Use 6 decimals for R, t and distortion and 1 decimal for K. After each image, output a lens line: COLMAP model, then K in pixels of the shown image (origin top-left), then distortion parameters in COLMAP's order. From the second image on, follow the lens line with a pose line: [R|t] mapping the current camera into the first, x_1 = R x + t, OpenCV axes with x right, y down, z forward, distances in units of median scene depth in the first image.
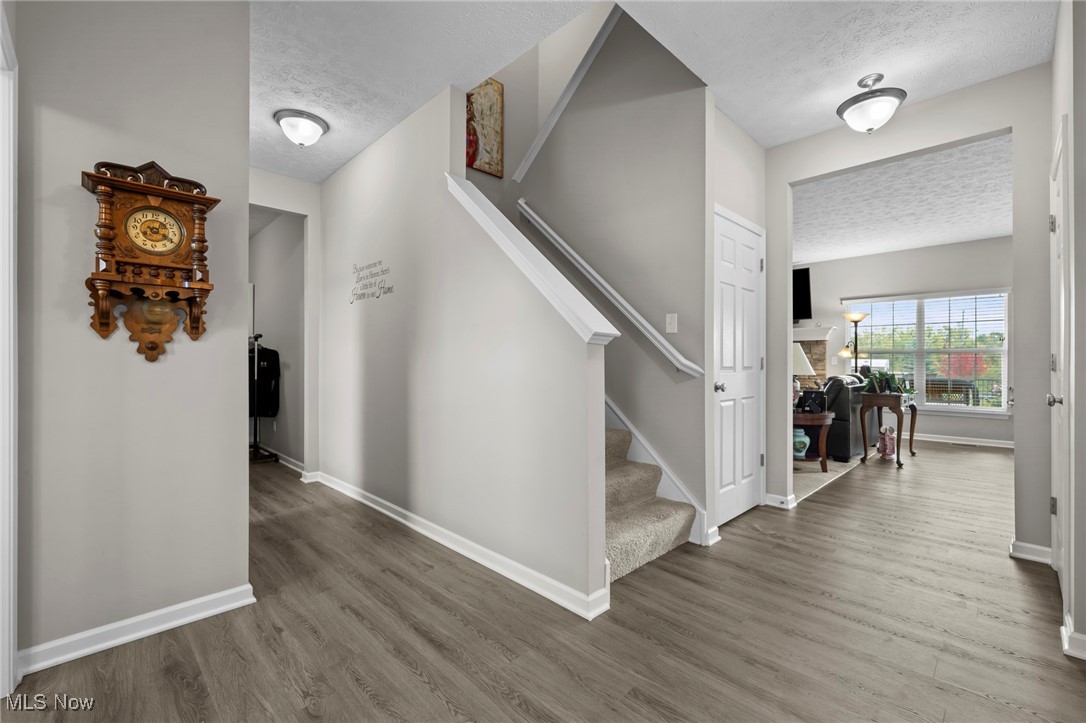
lens RADIAL K [[462.7, 0, 543.0], [0, 462.7, 361.5], [0, 0, 1]] dist [0.001242, -0.000064]
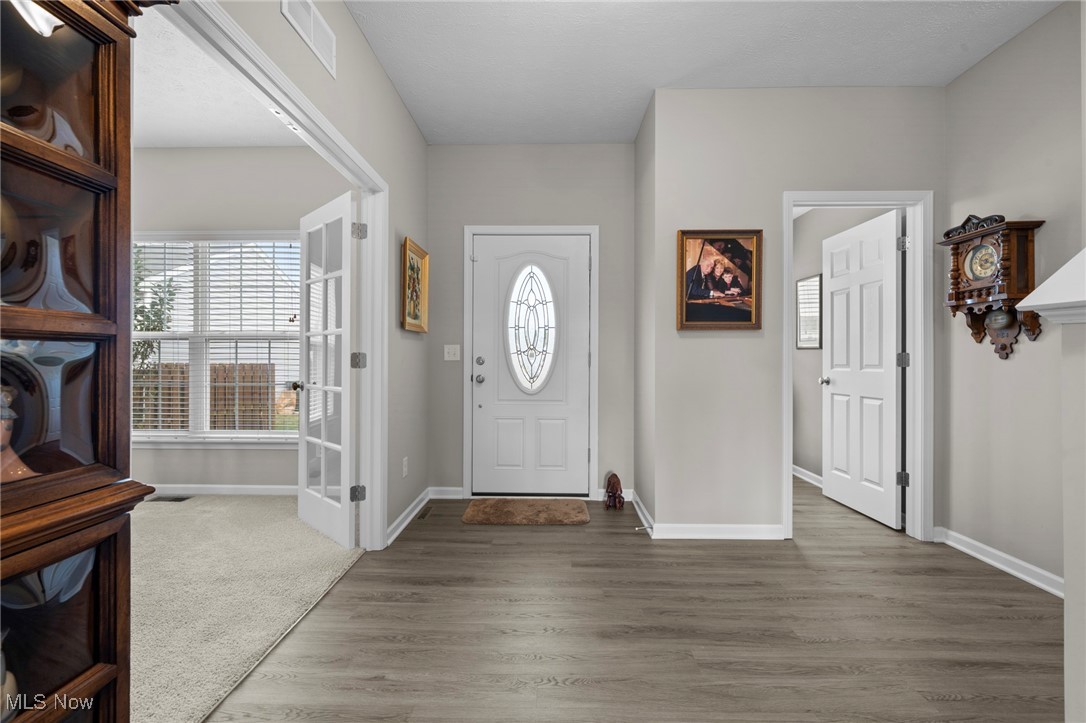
lens RADIAL K [[462.7, 0, 543.0], [0, 462.7, 361.5], [0, 0, 1]] dist [0.001242, -0.000064]
pose [[-0.713918, 0.002629, -0.700224, 1.010922], [-0.000229, 0.999992, 0.003988, 0.001859], [0.700229, 0.003008, -0.713912, 1.058833]]
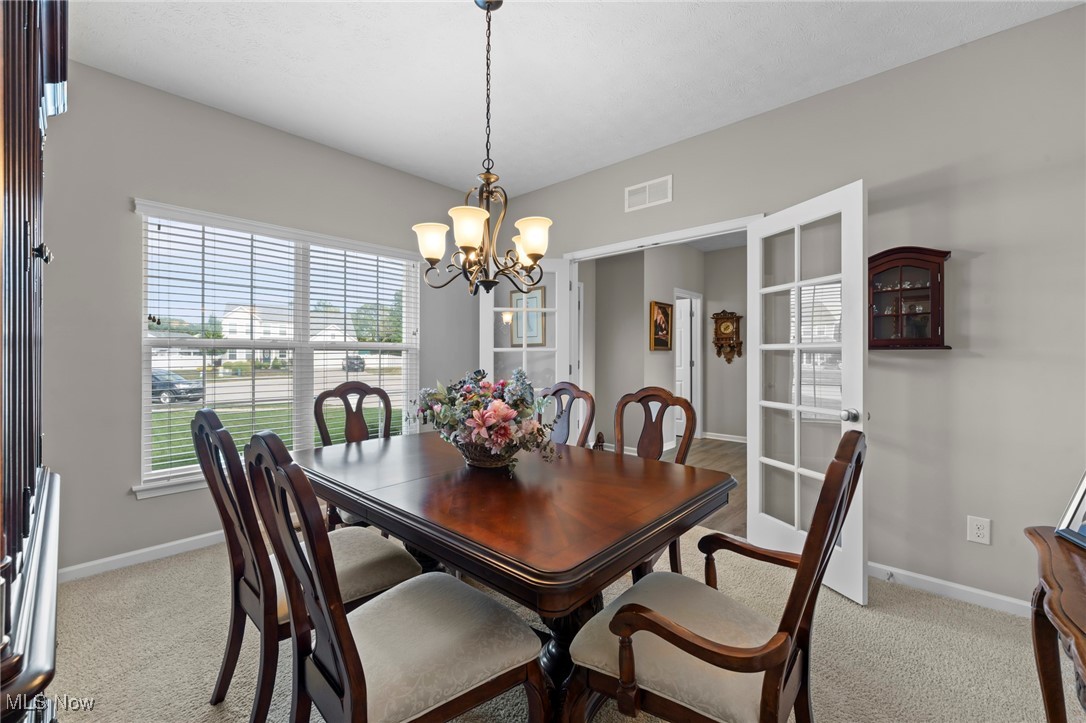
lens RADIAL K [[440.1, 0, 542.9], [0, 440.1, 355.6], [0, 0, 1]] dist [0.000724, -0.000172]
pose [[0.063670, 0.001616, -0.997970, 2.481649], [0.002312, 0.999996, 0.001767, -0.072301], [0.997968, -0.002419, 0.063666, -0.641537]]
